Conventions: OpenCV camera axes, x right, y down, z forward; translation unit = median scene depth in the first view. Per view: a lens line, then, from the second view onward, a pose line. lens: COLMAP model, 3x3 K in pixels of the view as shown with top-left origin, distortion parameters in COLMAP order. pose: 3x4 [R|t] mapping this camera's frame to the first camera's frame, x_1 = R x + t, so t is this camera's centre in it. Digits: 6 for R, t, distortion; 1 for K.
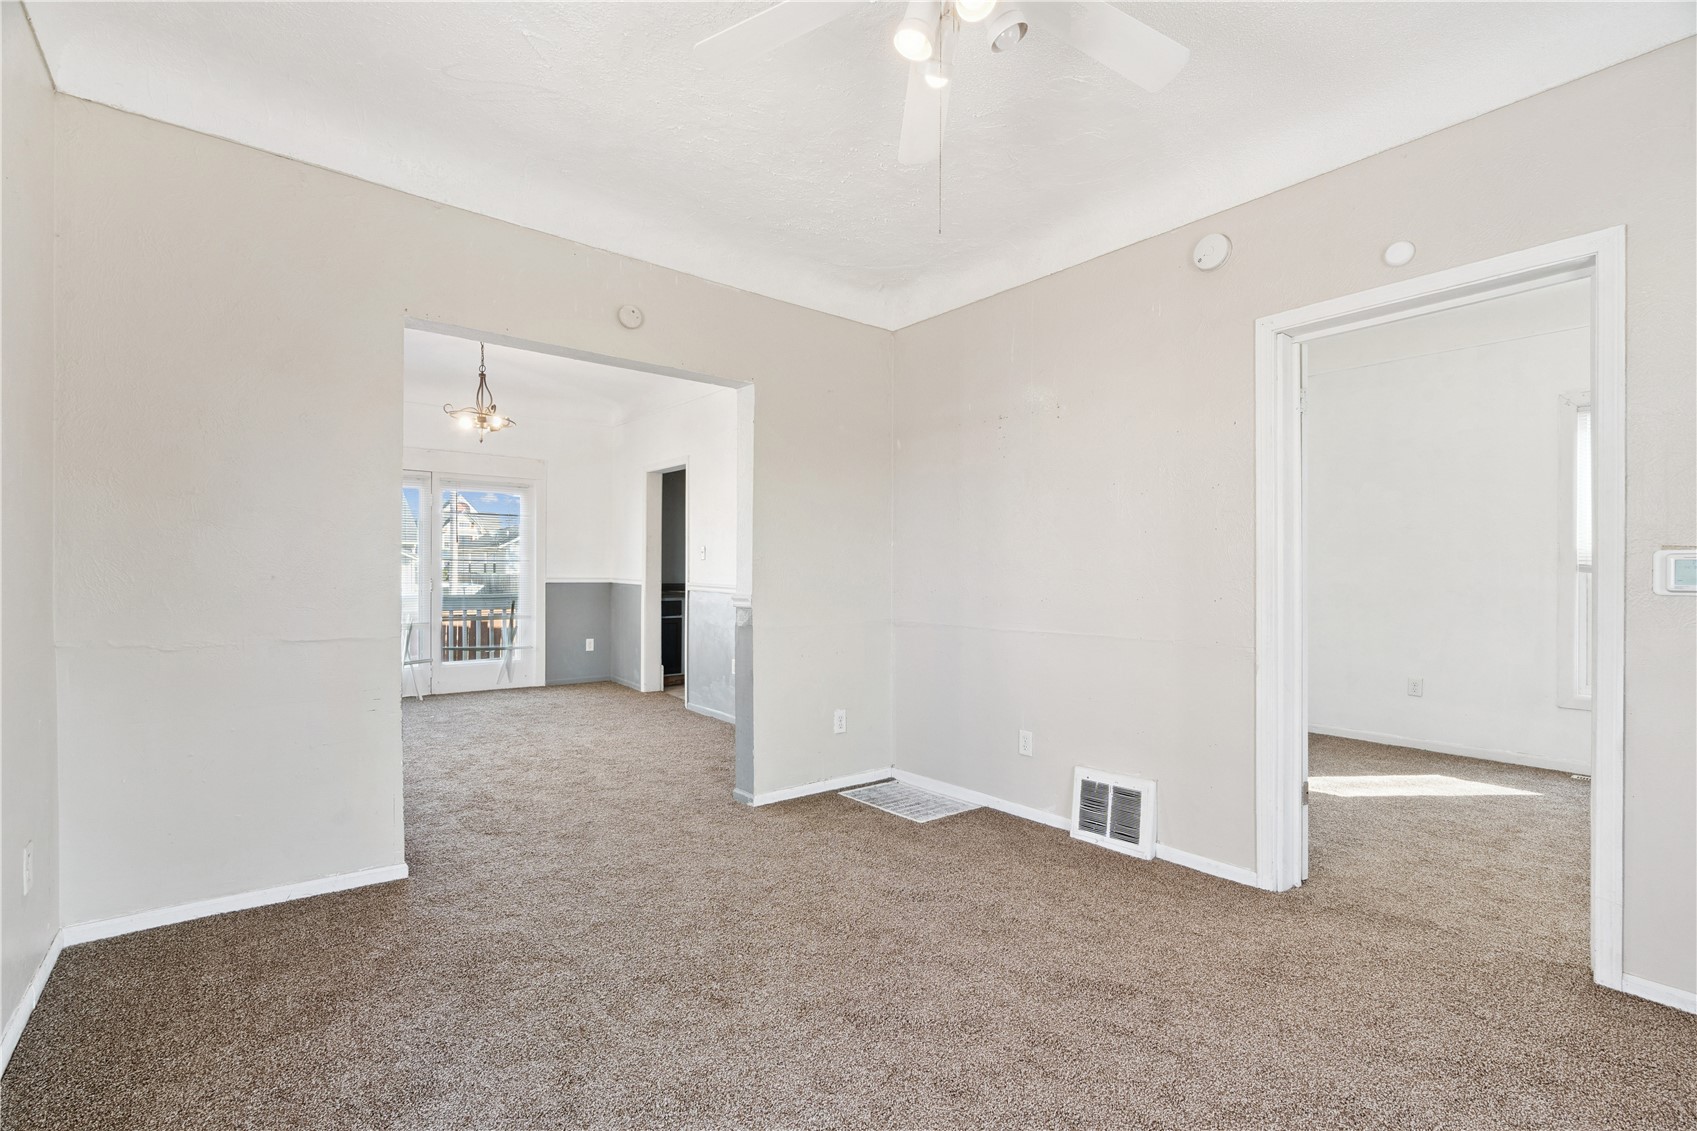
lens RADIAL K [[775.2, 0, 855.4], [0, 775.2, 572.0], [0, 0, 1]] dist [-0.002040, 0.000484]
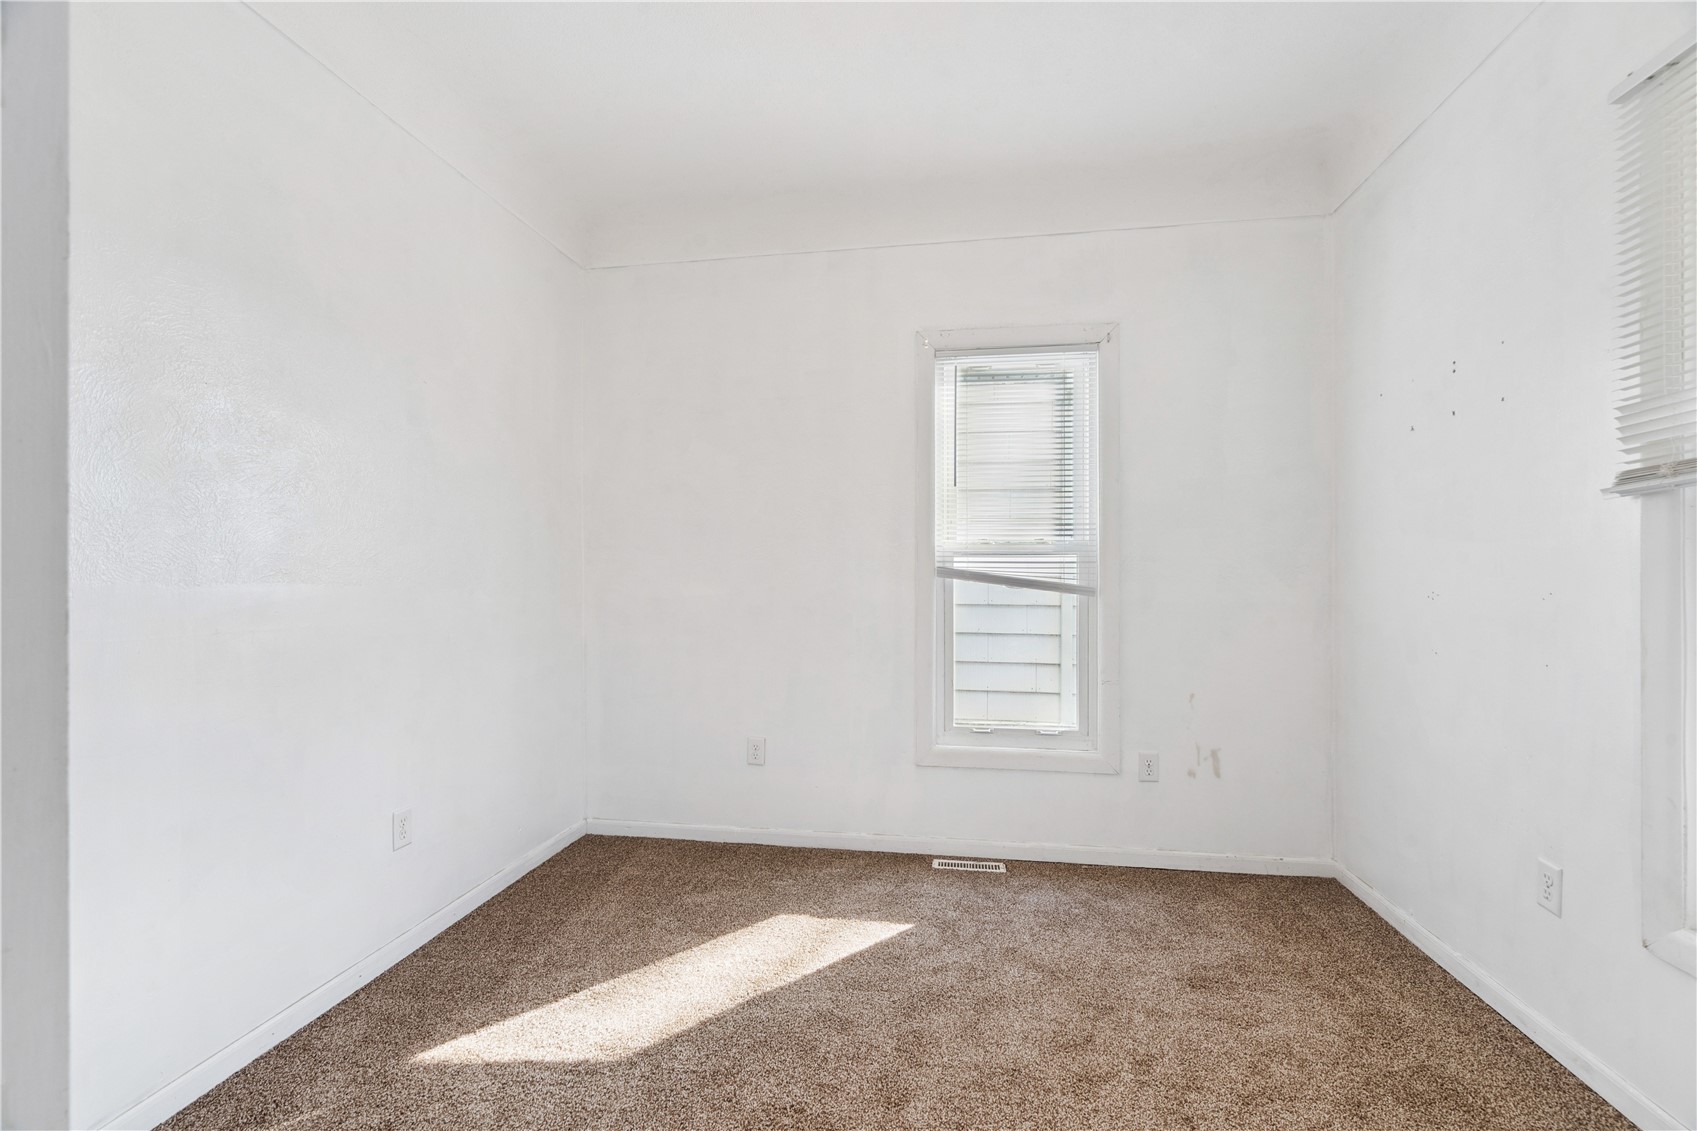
lens RADIAL K [[775.2, 0, 855.4], [0, 775.2, 572.0], [0, 0, 1]] dist [-0.002040, 0.000484]
pose [[0.748597, -0.001129, 0.663025, 0.390825], [0.002852, 0.999995, -0.001518, -0.005259], [-0.663019, 0.003027, 0.748596, 0.502948]]
